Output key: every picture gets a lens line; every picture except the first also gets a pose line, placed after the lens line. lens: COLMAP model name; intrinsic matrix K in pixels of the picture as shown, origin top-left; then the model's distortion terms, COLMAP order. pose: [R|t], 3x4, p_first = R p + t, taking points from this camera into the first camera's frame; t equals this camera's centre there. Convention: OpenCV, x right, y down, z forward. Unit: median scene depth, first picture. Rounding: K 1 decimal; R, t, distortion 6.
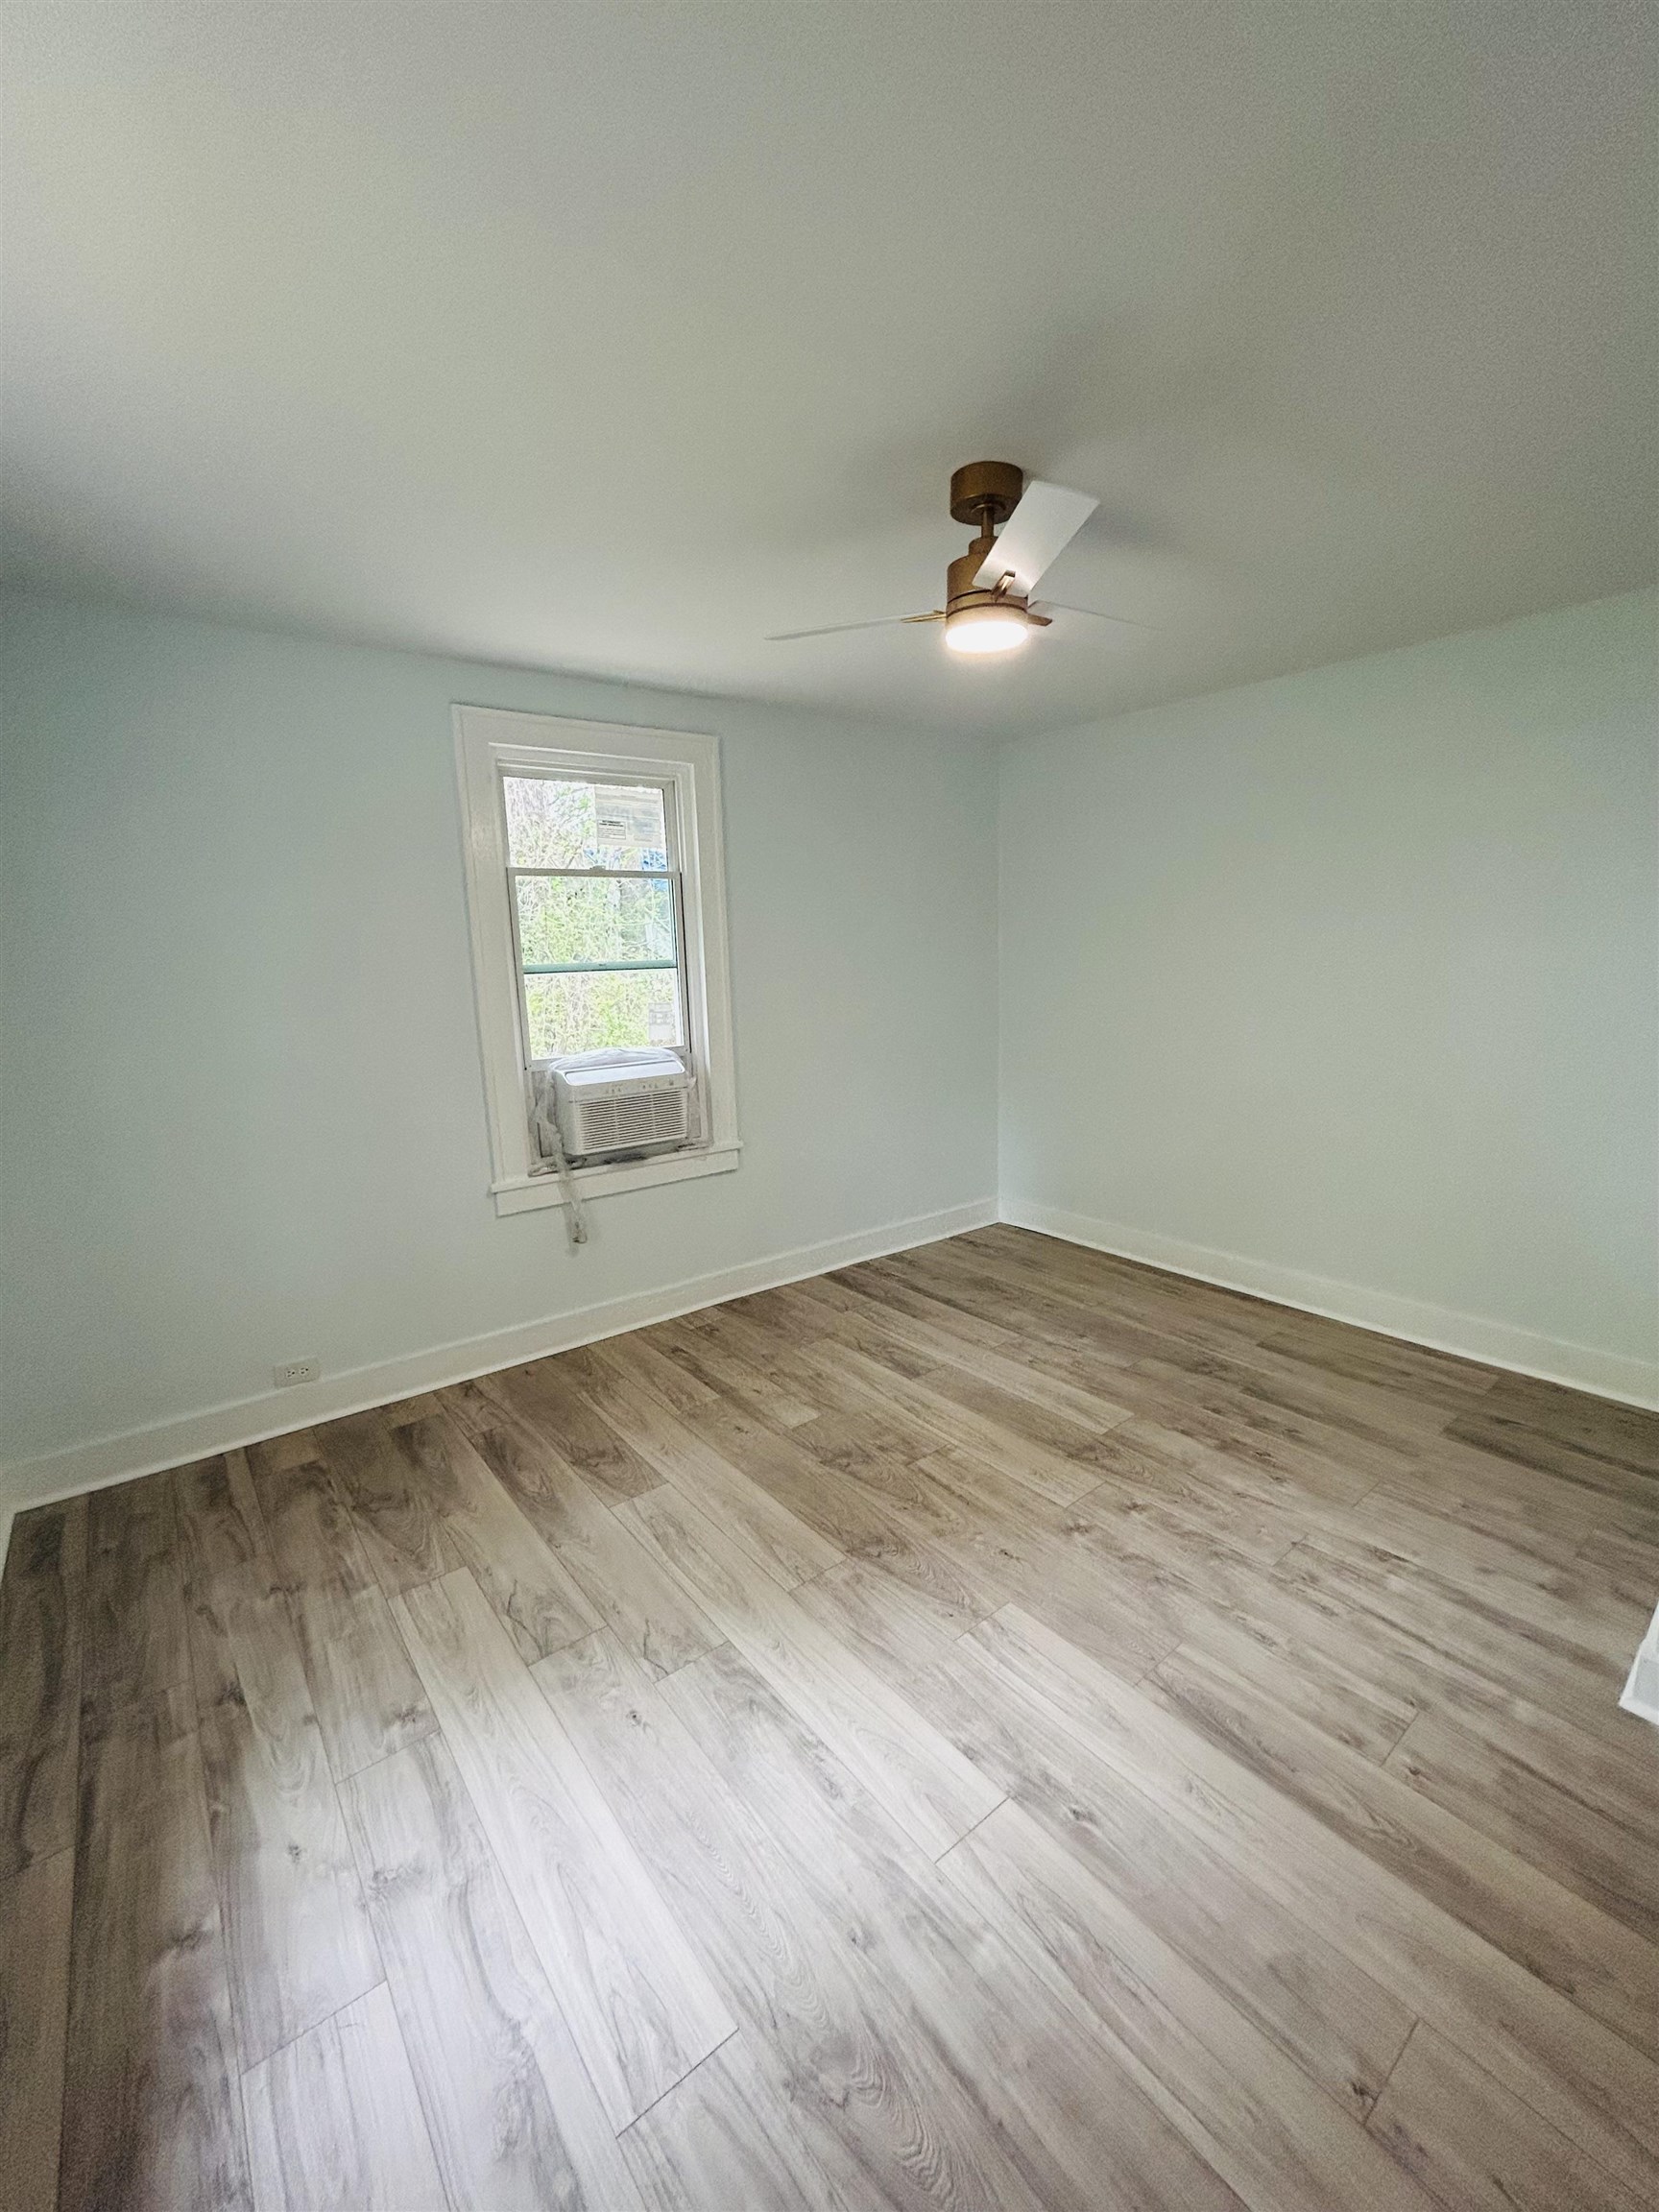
lens RADIAL K [[891.6, 0, 834.7], [0, 891.6, 1105.0], [0, 0, 1]] dist [-0.000912, 0.000204]
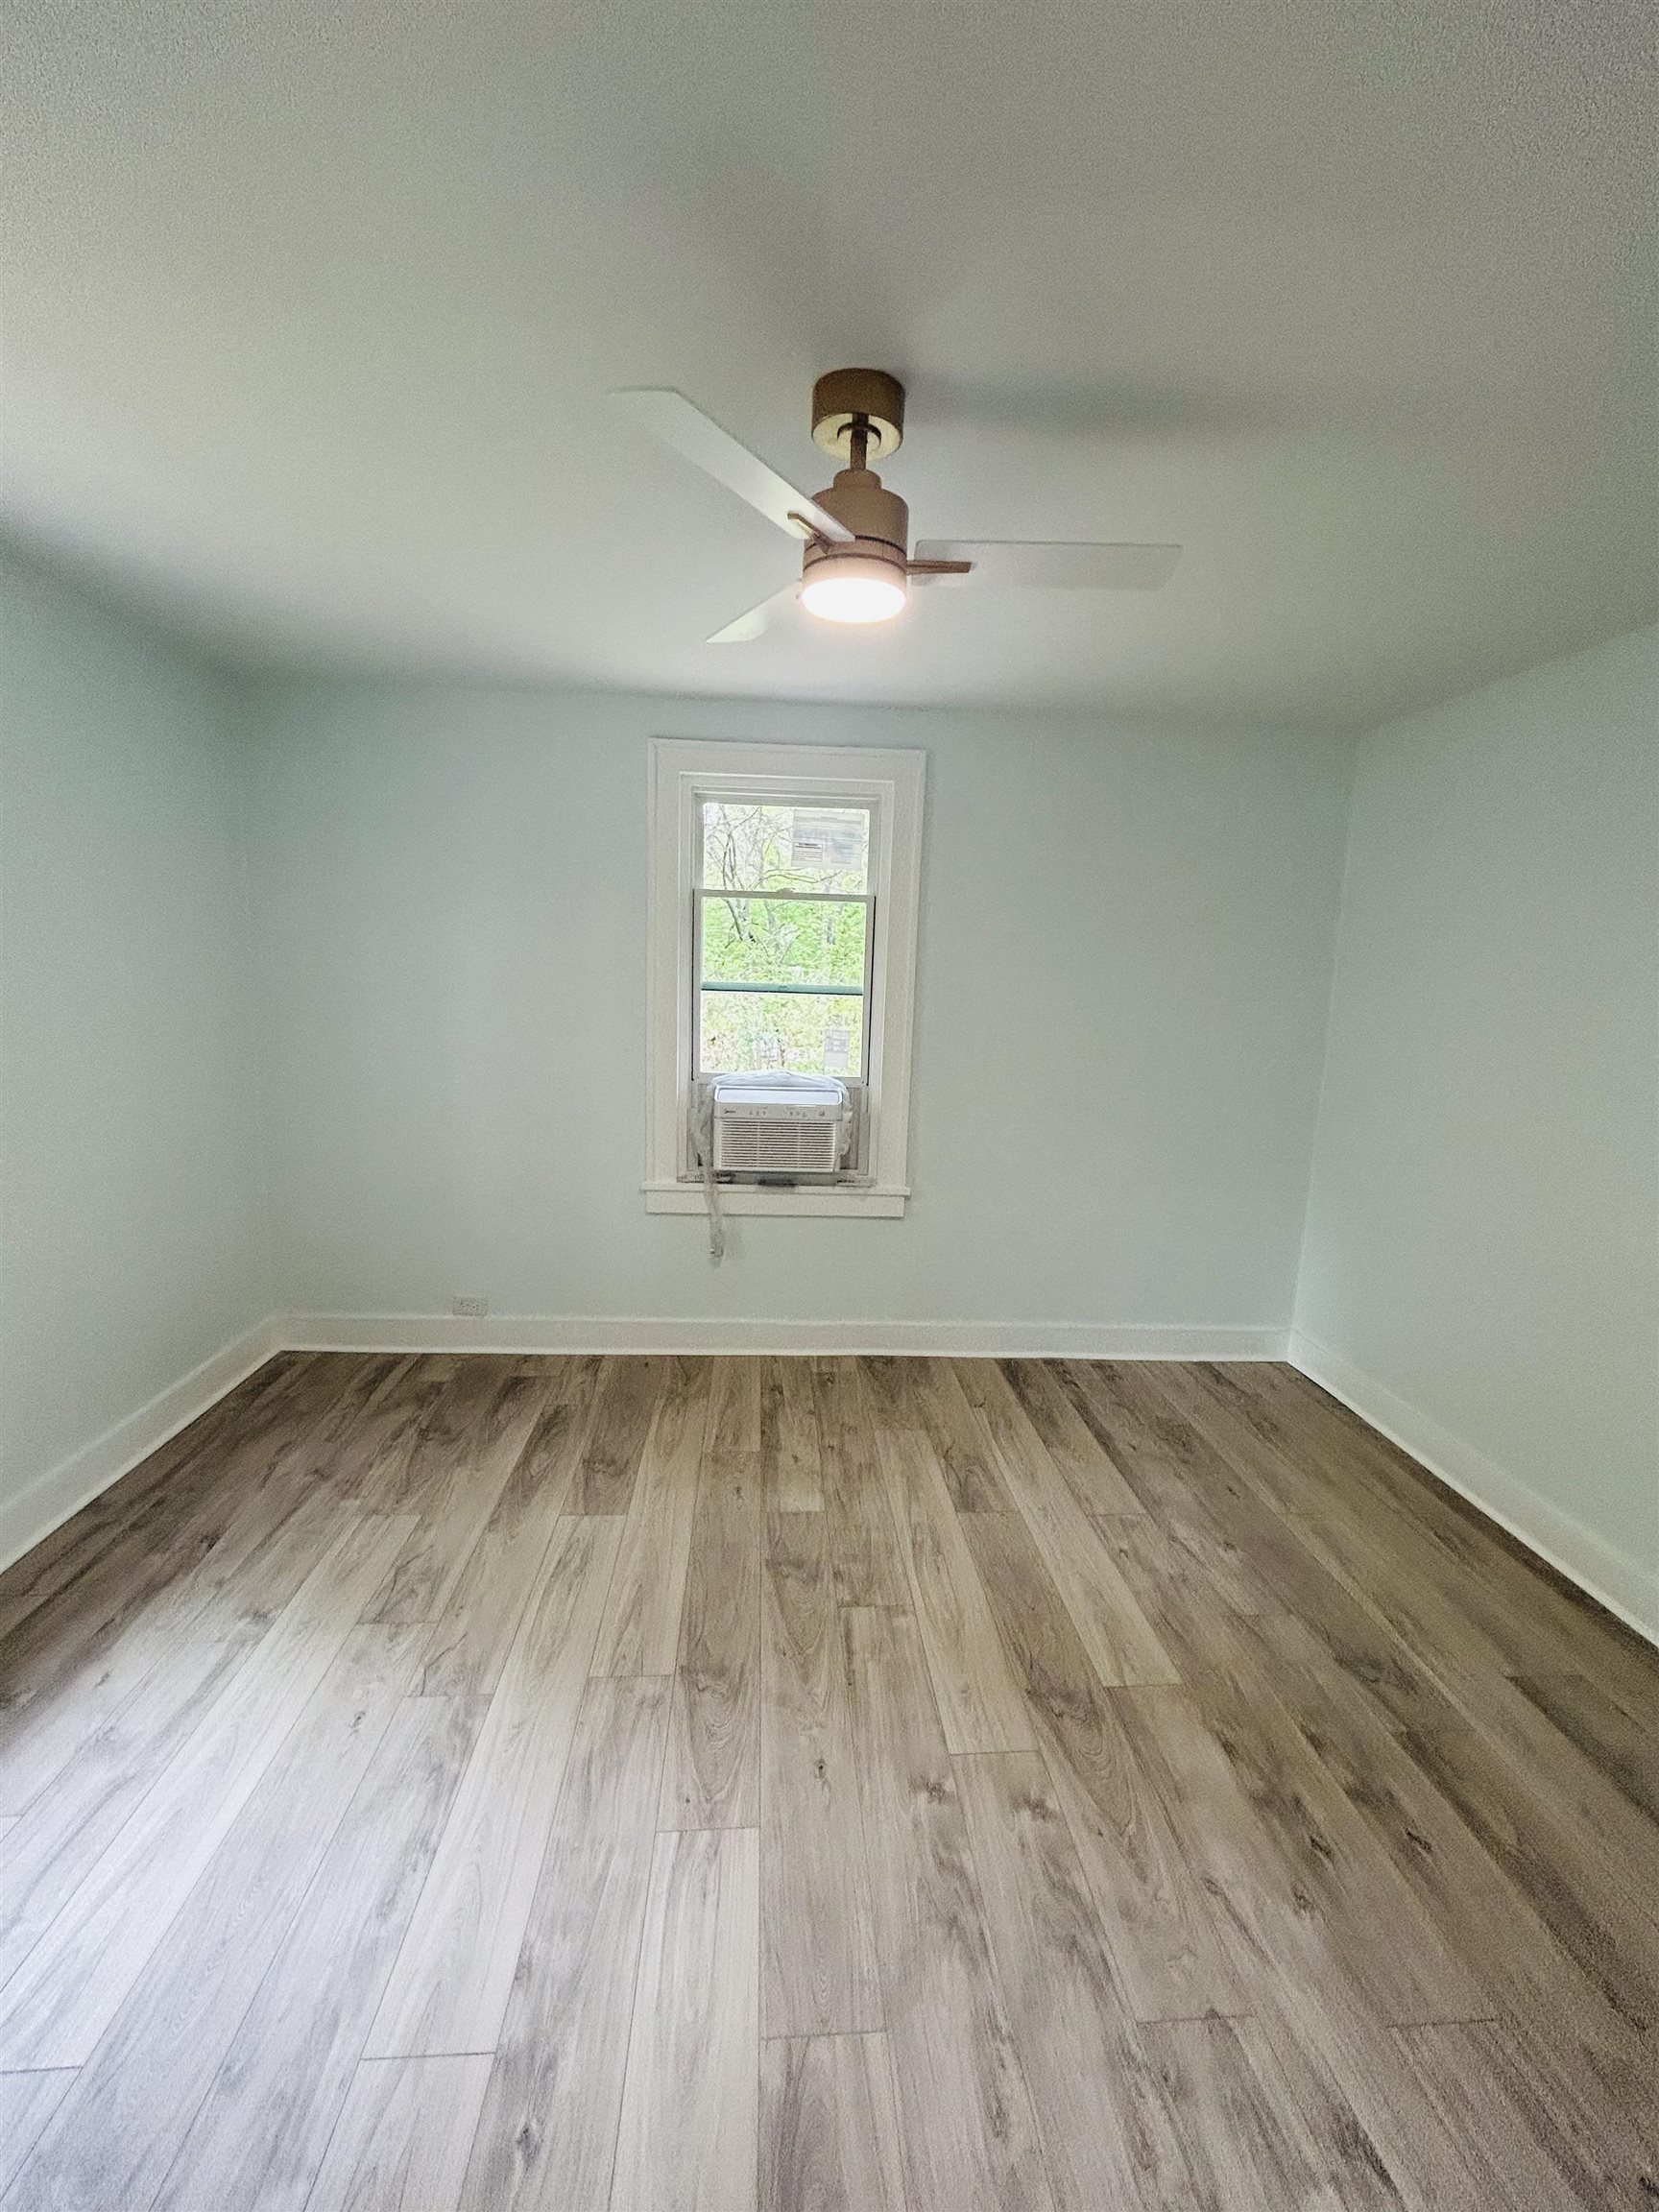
lens RADIAL K [[891.6, 0, 834.7], [0, 891.6, 1105.0], [0, 0, 1]] dist [-0.000912, 0.000204]
pose [[0.827947, 0.139693, -0.543129, 0.407159], [-0.154854, 0.987773, 0.017996, -0.062364], [0.539002, 0.069206, 0.839457, 0.236942]]
